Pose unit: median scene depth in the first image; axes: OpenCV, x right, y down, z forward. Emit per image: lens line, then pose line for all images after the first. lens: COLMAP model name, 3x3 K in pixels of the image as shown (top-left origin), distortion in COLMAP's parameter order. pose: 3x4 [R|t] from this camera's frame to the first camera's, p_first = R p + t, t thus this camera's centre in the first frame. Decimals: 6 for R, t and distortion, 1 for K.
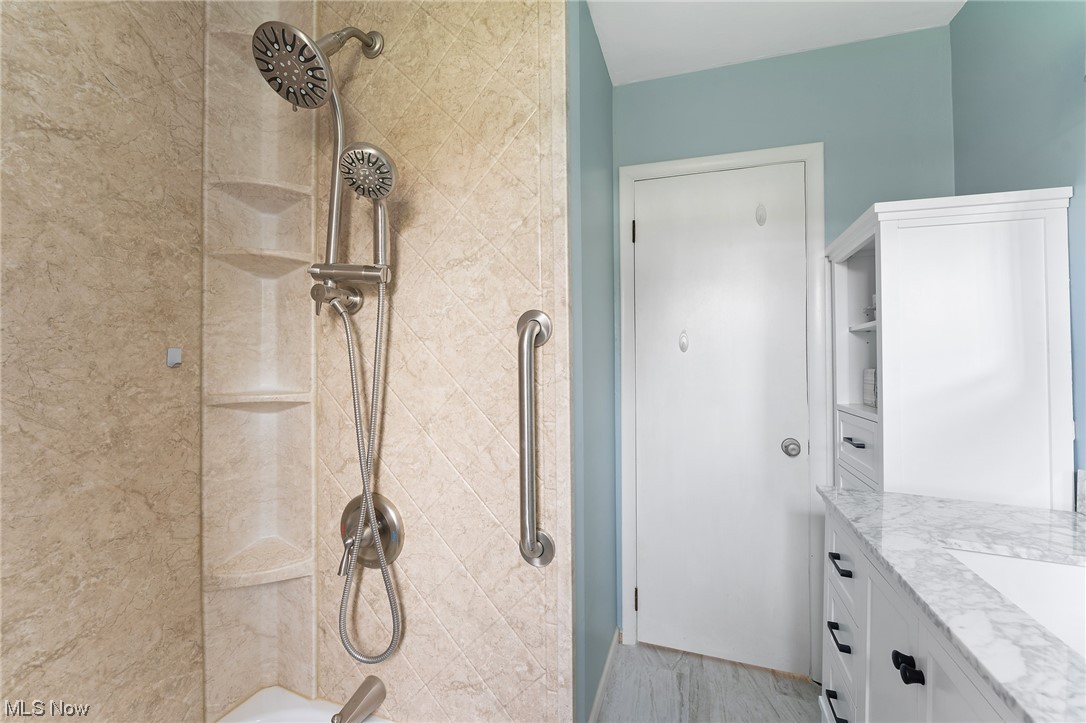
lens RADIAL K [[434.5, 0, 547.0], [0, 434.5, 360.6], [0, 0, 1]] dist [-0.008232, -0.000099]
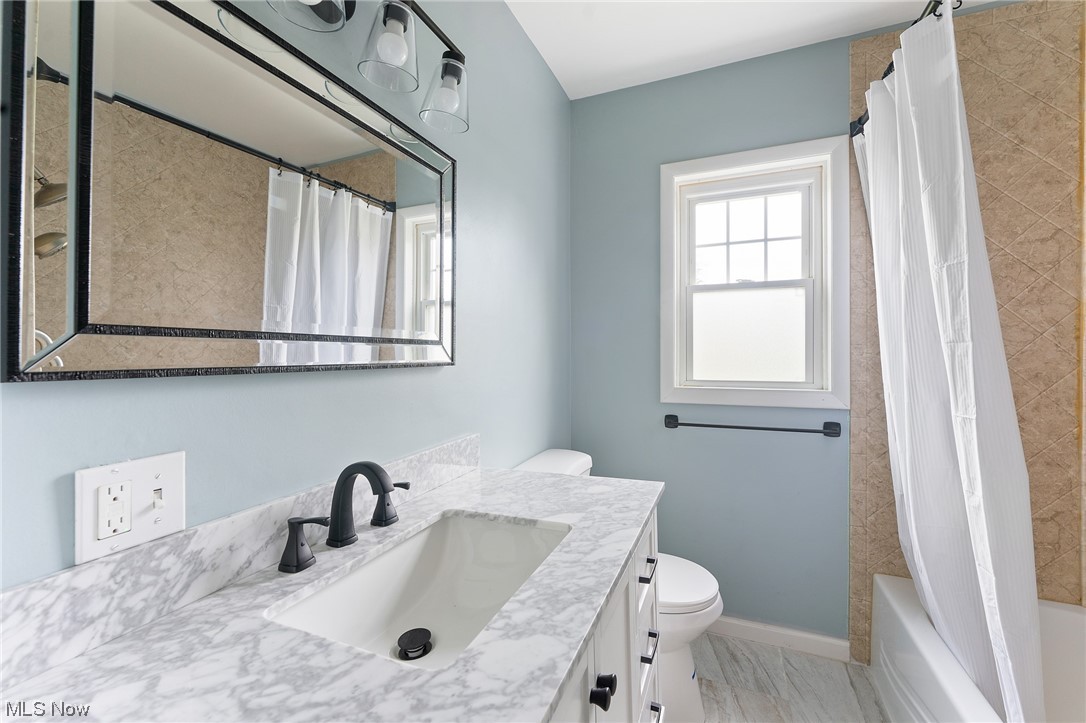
lens RADIAL K [[434.5, 0, 547.0], [0, 434.5, 360.6], [0, 0, 1]] dist [-0.008232, -0.000099]
pose [[-0.998340, 0.005913, 0.057284, 0.741757], [0.006729, 0.999878, 0.014072, 0.013384], [-0.057193, 0.014434, -0.998259, 1.562715]]
